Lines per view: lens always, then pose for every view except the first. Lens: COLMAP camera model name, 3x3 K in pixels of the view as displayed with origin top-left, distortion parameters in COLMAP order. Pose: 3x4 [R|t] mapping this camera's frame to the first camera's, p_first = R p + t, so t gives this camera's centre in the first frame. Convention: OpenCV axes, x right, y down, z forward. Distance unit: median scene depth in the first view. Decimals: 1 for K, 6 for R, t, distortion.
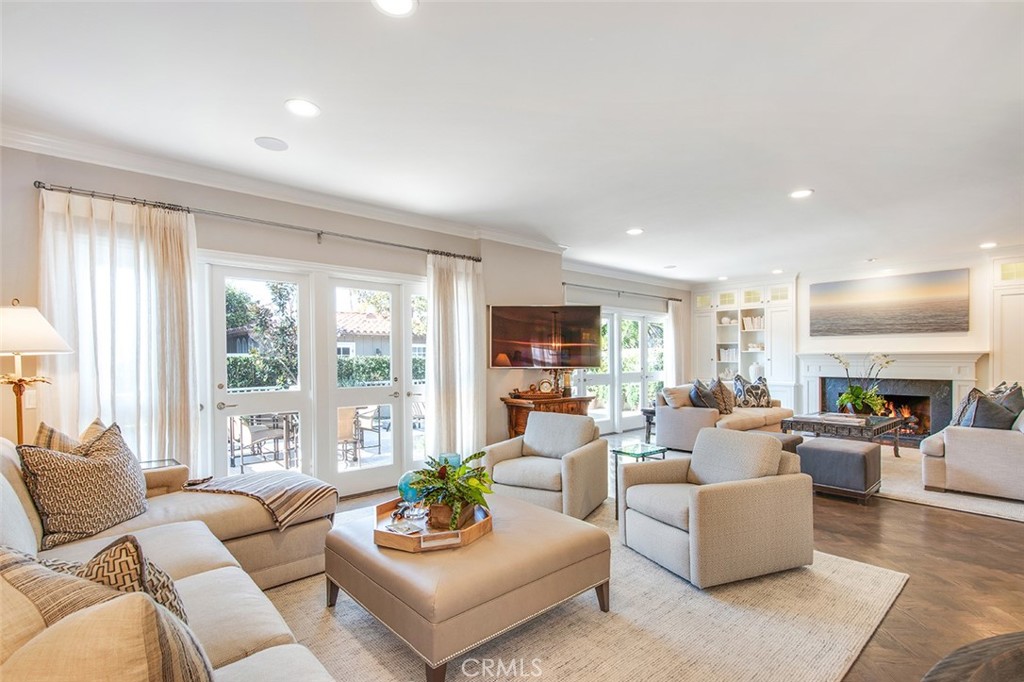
lens RADIAL K [[479.7, 0, 514.8], [0, 479.7, 366.0], [0, 0, 1]] dist [-0.000557, -0.003498]
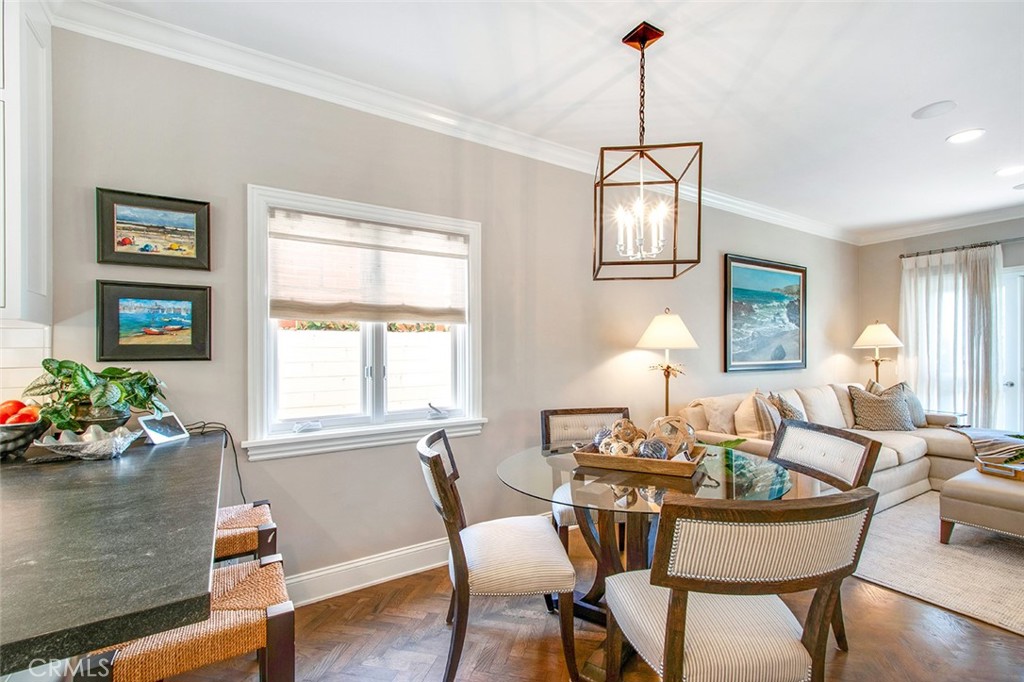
lens RADIAL K [[449.8, 0, 519.8], [0, 449.8, 362.7], [0, 0, 1]] dist [0.000014, -0.000215]
pose [[-0.171218, 0.027450, -0.984851, 0.433467], [-0.006225, 0.999562, 0.028943, -0.001526], [0.985214, 0.011087, -0.170972, -0.073773]]
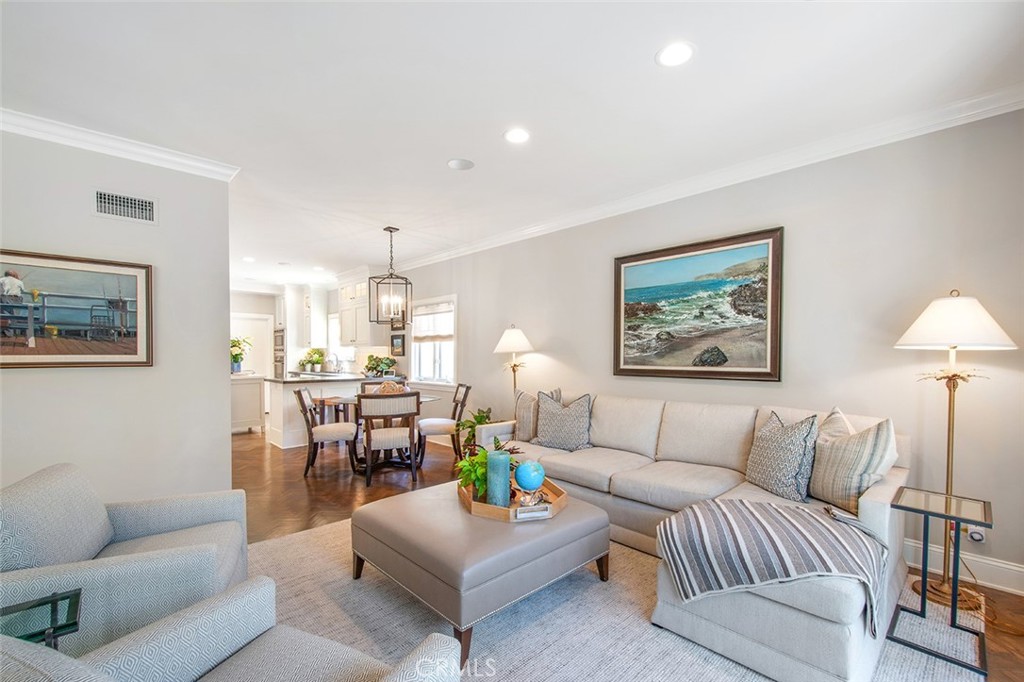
lens RADIAL K [[450.2, 0, 527.9], [0, 450.2, 361.1], [0, 0, 1]] dist [0.011502, -0.002765]
pose [[-0.999270, 0.001967, -0.038153, -0.062206], [0.000918, 0.999622, 0.027490, -0.008928], [0.038193, 0.027435, -0.998894, 0.697175]]
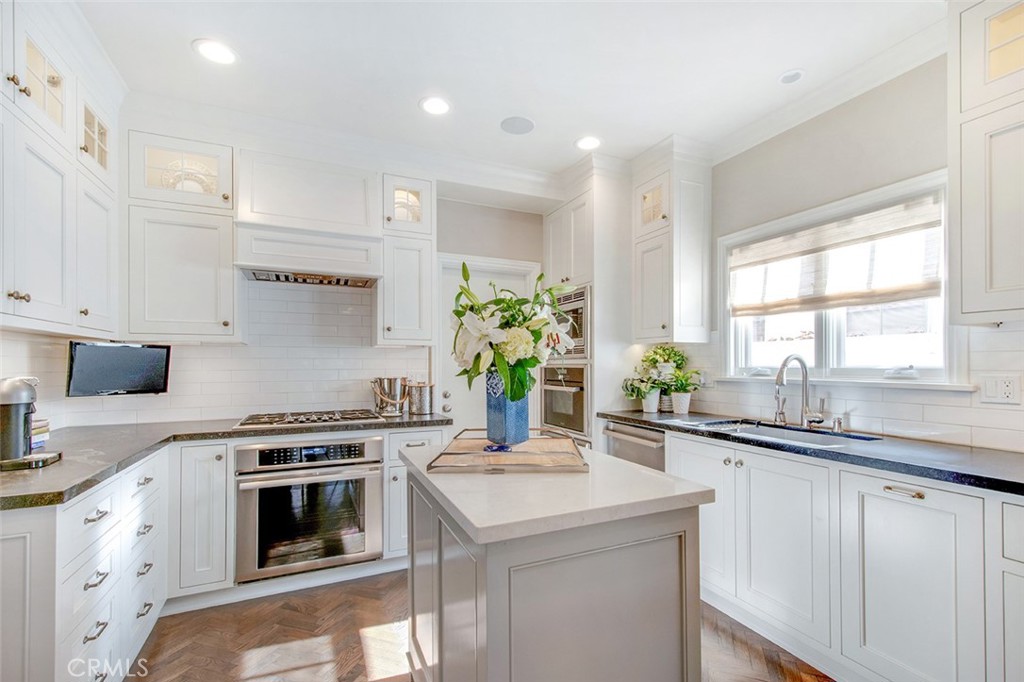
lens RADIAL K [[450.2, 0, 514.9], [0, 450.2, 351.7], [0, 0, 1]] dist [0.011502, -0.002765]
pose [[-0.954375, 0.015633, 0.298200, 0.529439], [0.011638, 0.999817, -0.015168, 0.002201], [-0.298382, -0.011006, -0.954383, -0.190135]]
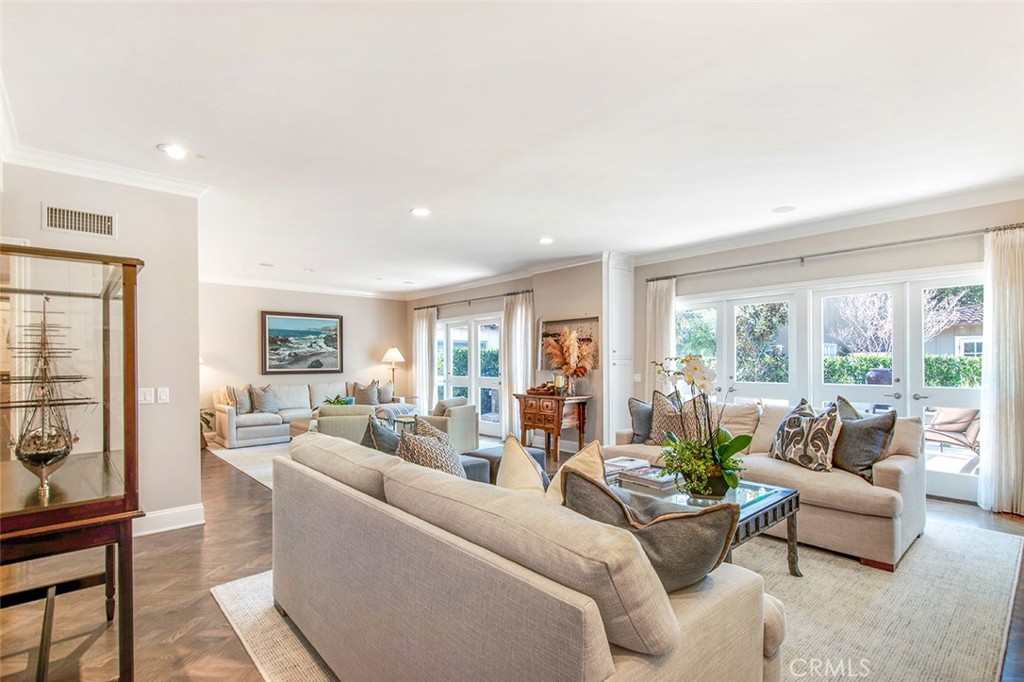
lens RADIAL K [[479.7, 0, 514.5], [0, 479.7, 359.4], [0, 0, 1]] dist [-0.000557, -0.003498]
pose [[0.012102, 0.001727, -0.999925, 0.994302], [-0.008766, 0.999960, 0.001621, -0.018418], [0.999888, 0.008746, 0.012117, 0.704838]]
